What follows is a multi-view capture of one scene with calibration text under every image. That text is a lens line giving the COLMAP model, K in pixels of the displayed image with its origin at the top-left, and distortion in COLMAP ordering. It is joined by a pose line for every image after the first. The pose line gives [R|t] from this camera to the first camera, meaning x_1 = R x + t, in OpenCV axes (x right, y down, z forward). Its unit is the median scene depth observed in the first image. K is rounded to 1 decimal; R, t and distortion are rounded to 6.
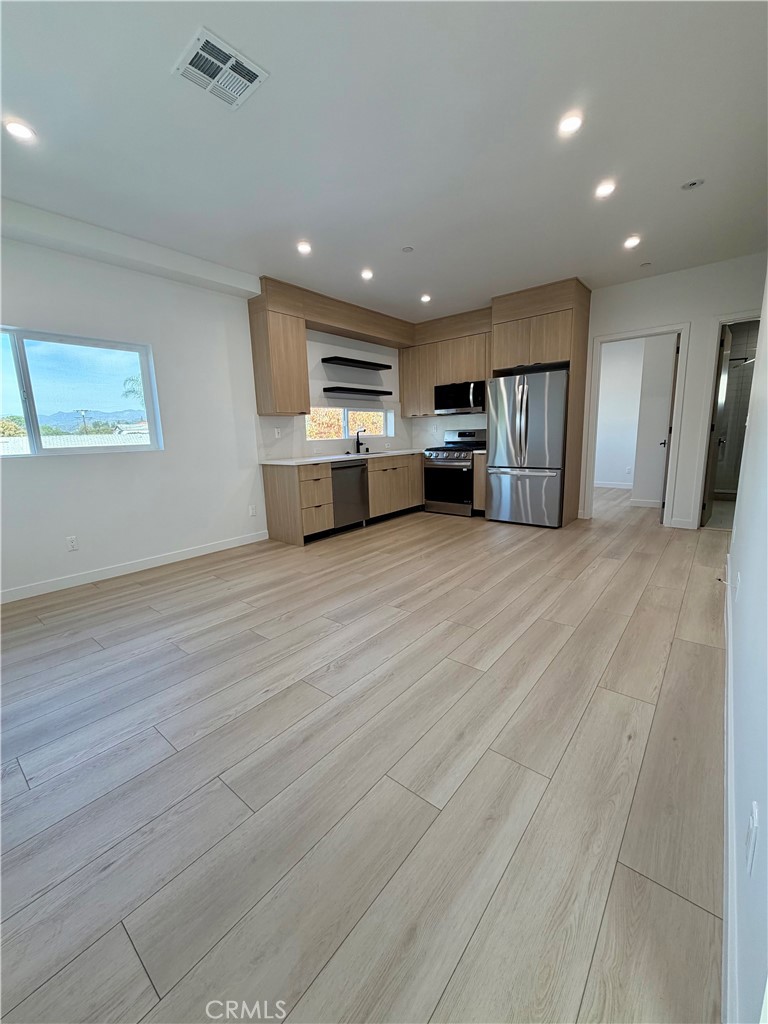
lens RADIAL K [[409.5, 0, 385.1], [0, 409.5, 508.3], [0, 0, 1]] dist [0.002655, 0.000377]
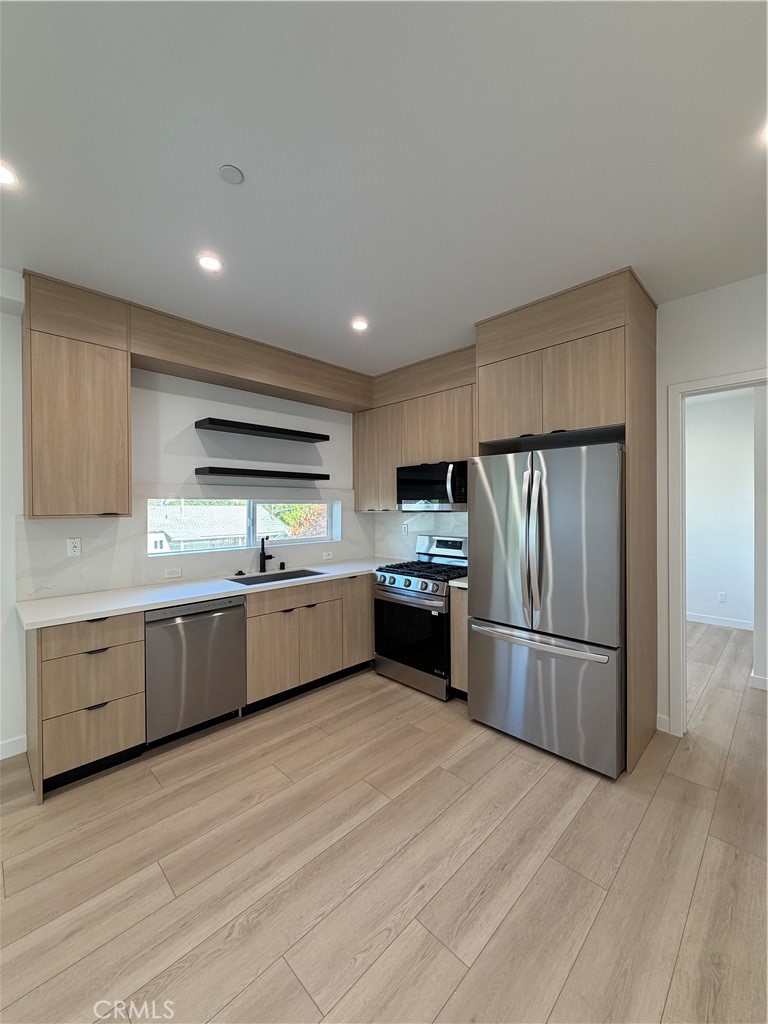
lens RADIAL K [[409.5, 0, 384.0], [0, 409.5, 510.1], [0, 0, 1]] dist [0.002655, 0.000377]
pose [[0.994799, 0.024632, -0.098835, 0.182274], [-0.041140, 0.984817, -0.168648, -0.139328], [0.093181, 0.171836, 0.980709, 0.433082]]
